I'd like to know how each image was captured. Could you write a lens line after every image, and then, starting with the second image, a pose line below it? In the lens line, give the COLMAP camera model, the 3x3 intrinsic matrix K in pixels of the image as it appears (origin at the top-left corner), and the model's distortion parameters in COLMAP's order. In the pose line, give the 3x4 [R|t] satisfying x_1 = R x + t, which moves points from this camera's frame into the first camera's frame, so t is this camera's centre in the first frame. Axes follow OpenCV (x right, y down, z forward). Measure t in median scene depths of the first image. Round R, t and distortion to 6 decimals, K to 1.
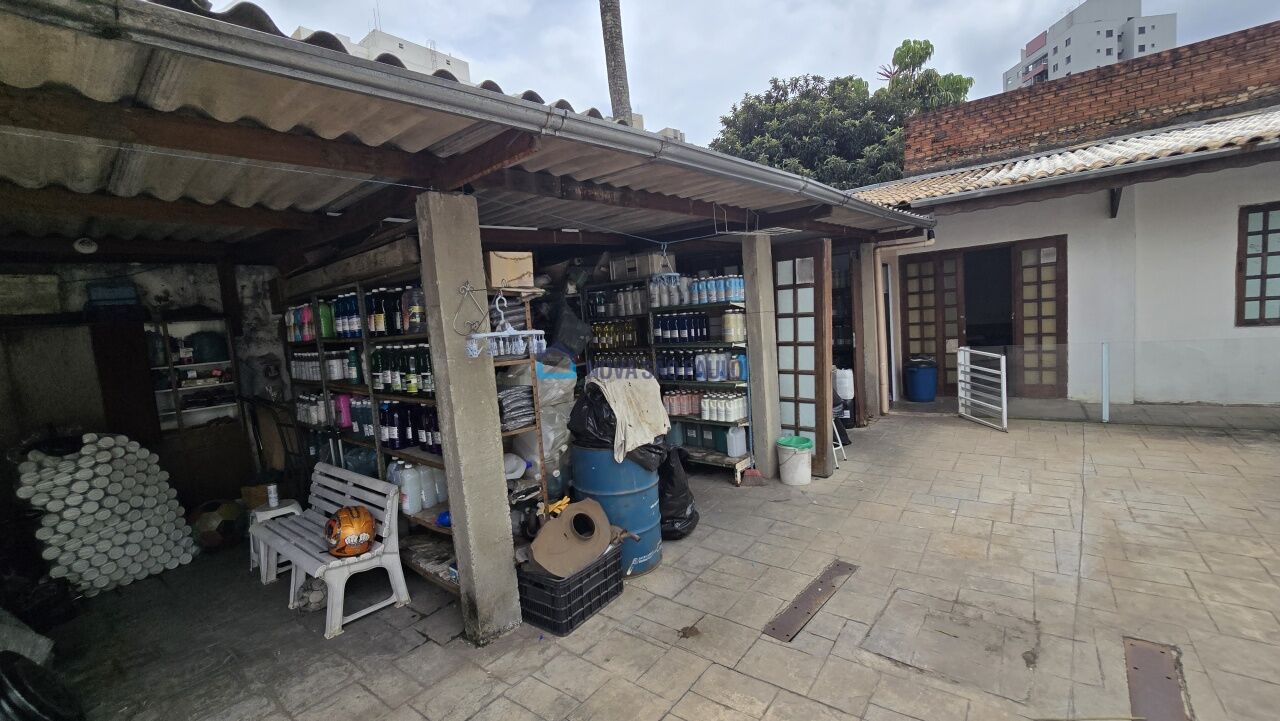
lens RADIAL K [[531.1, 0, 641.8], [0, 531.1, 361.9], [0, 0, 1]] dist [0.002339, 0.000927]
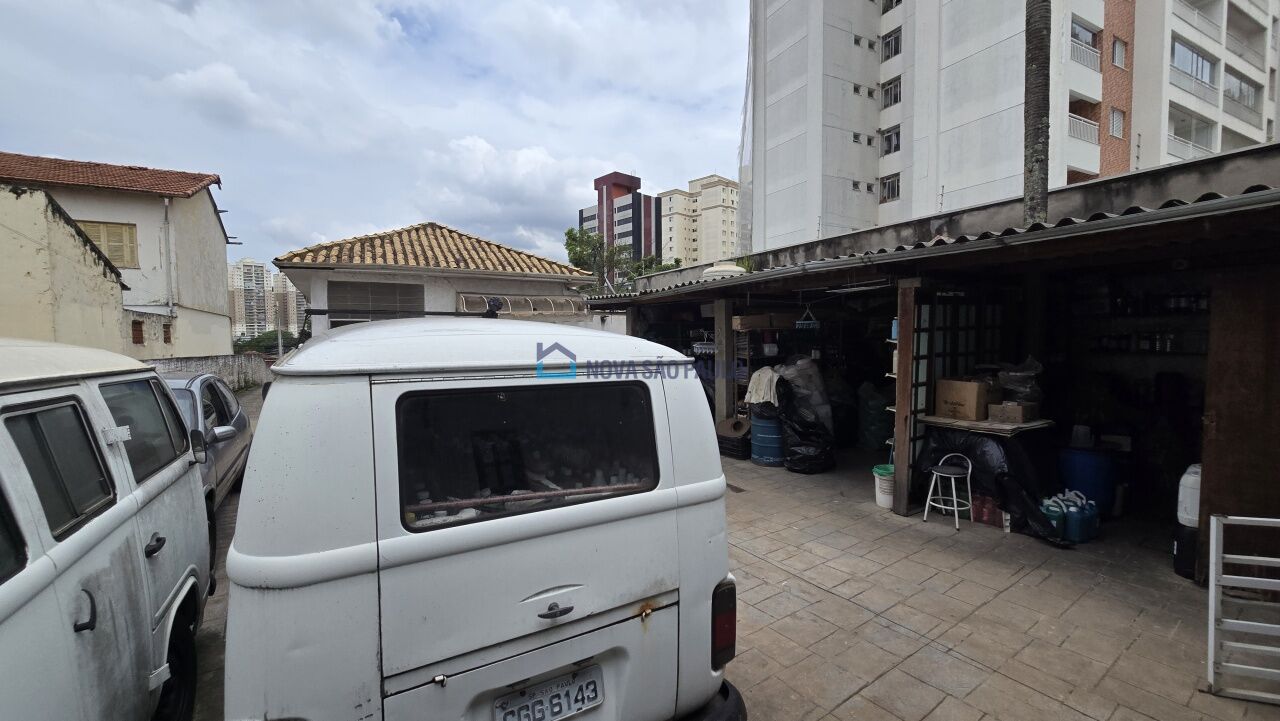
lens RADIAL K [[531.1, 0, 635.9], [0, 531.1, 361.4], [0, 0, 1]] dist [0.002339, 0.000927]
pose [[-0.322662, 0.128179, -0.937795, 1.457237], [-0.046450, 0.987450, 0.150947, -0.215173], [0.945374, 0.092265, -0.312659, 0.806978]]
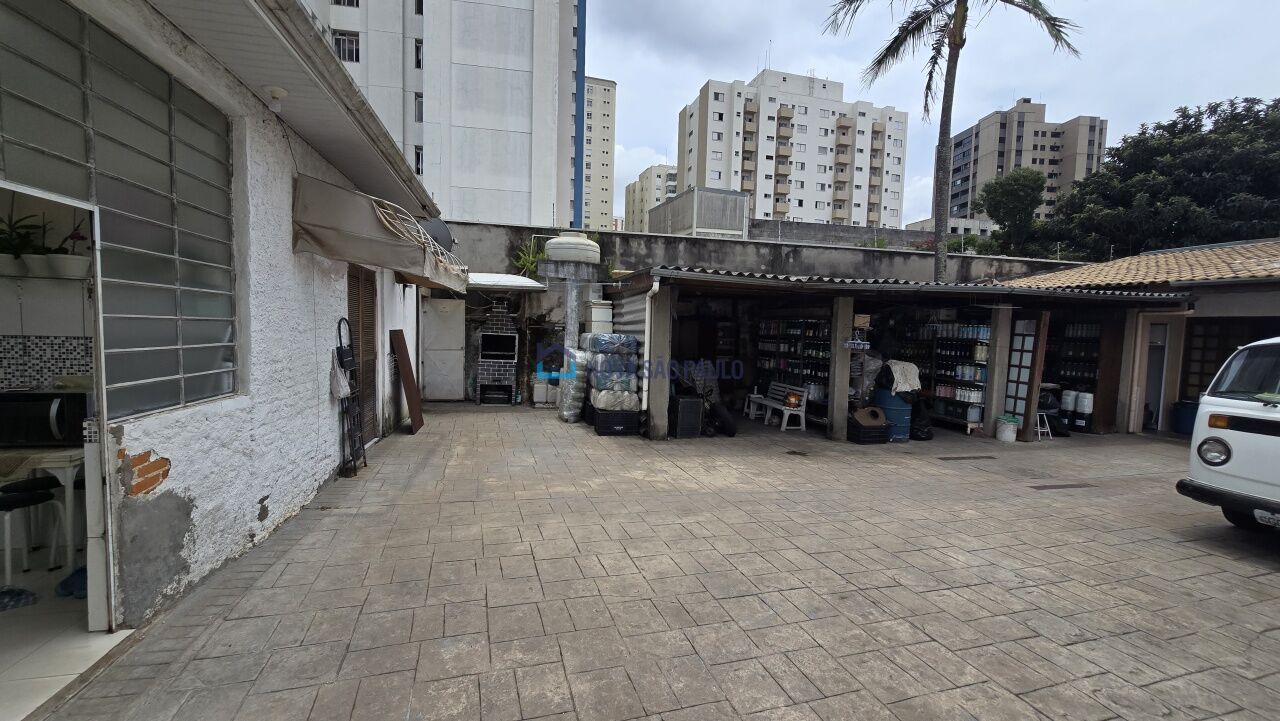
lens RADIAL K [[531.1, 0, 629.7], [0, 531.1, 360.0], [0, 0, 1]] dist [0.002339, 0.000927]
pose [[0.806626, 0.140190, -0.574196, 0.259276], [-0.144835, 0.988728, 0.037935, 0.068693], [0.573042, 0.052564, 0.817839, -1.264557]]
